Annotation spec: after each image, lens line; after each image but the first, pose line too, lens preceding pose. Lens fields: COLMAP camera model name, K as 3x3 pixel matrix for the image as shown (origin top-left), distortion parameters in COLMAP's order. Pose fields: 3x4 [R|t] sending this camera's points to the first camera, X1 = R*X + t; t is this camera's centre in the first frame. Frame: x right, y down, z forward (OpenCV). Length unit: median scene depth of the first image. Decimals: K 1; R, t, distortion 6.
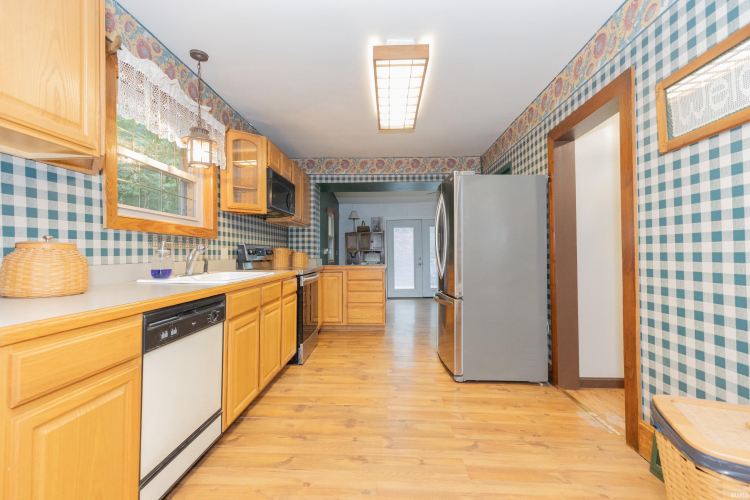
lens RADIAL K [[332.0, 0, 373.1], [0, 332.0, 247.3], [0, 0, 1]] dist [0.001817, 0.000478]
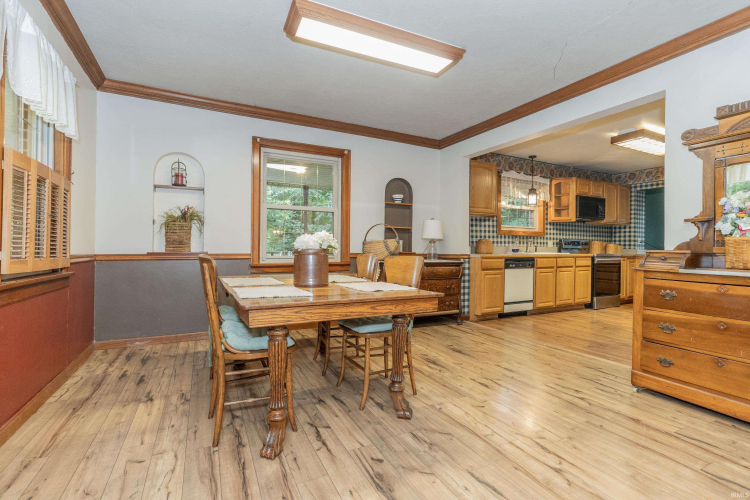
lens RADIAL K [[332.0, 0, 373.1], [0, 332.0, 247.3], [0, 0, 1]] dist [0.001817, 0.000478]
pose [[0.486502, 0.005018, -0.873665, 0.813169], [0.006159, 0.999939, 0.009173, 0.015650], [0.873658, -0.009843, 0.486441, -0.925701]]
